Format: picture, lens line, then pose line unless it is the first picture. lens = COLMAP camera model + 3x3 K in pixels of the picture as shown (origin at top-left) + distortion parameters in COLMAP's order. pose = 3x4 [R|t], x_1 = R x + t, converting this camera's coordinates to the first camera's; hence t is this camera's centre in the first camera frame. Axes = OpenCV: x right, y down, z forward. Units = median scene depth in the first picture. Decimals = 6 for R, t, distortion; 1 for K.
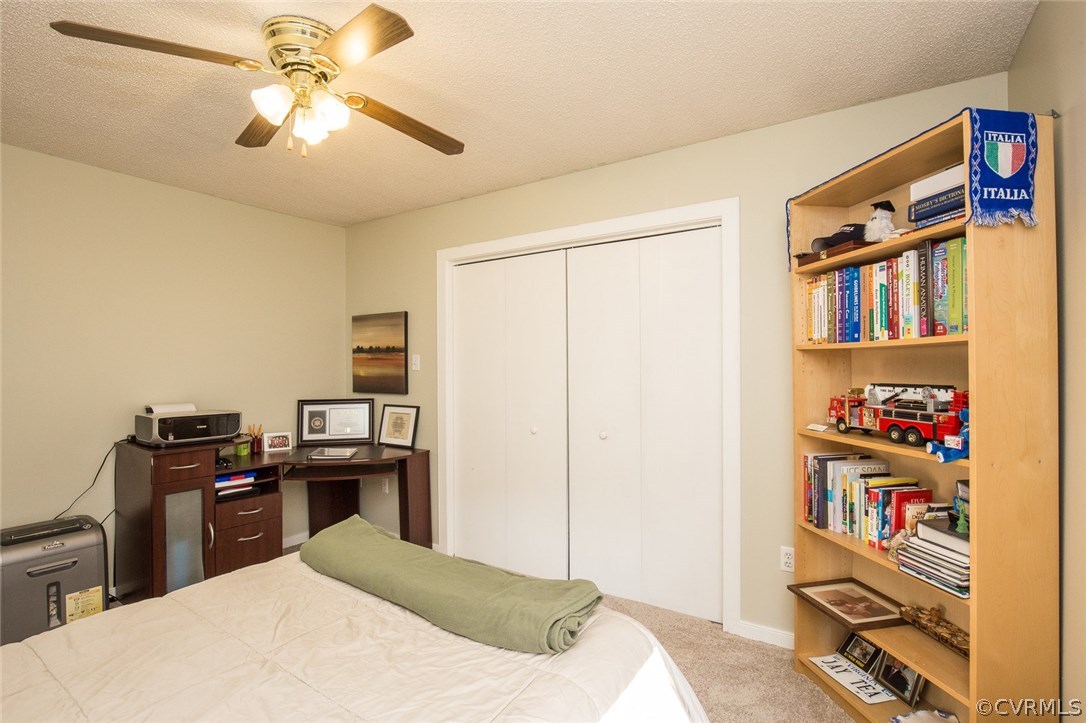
lens RADIAL K [[519.2, 0, 537.9], [0, 519.2, 369.8], [0, 0, 1]] dist [-0.023709, -0.000350]
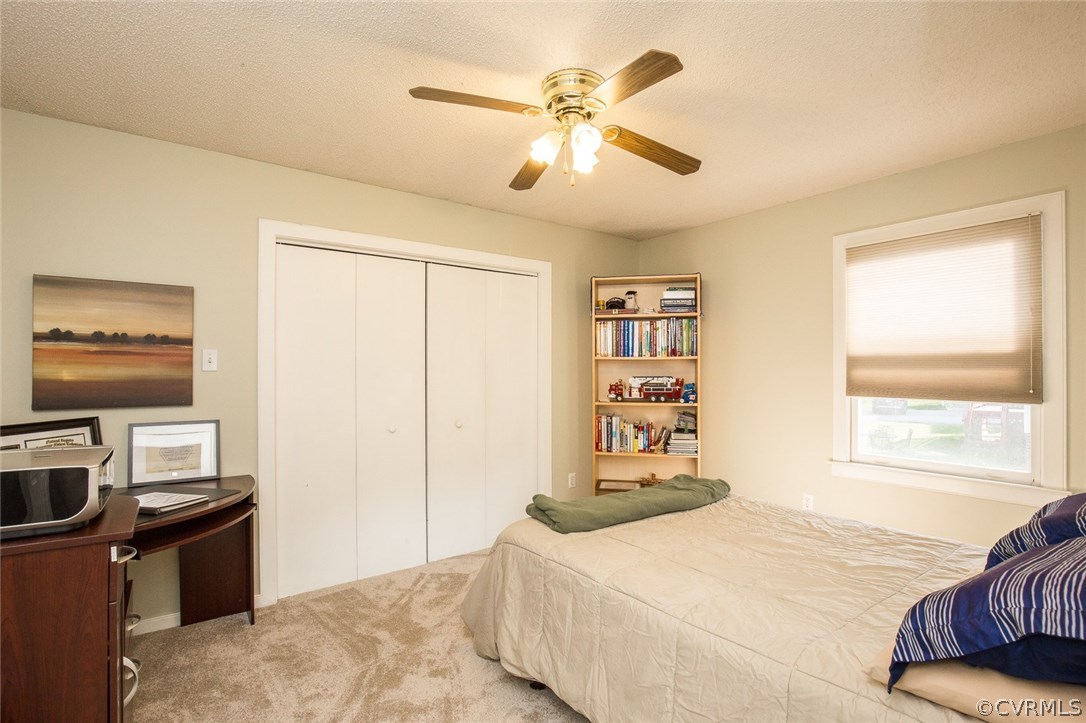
lens RADIAL K [[519.2, 0, 547.0], [0, 519.2, 360.1], [0, 0, 1]] dist [-0.023709, -0.000350]
pose [[0.328960, 0.021135, 0.944107, -0.831383], [0.002808, 0.999723, -0.023359, 0.004398], [-0.944340, 0.010336, 0.328810, 0.352630]]
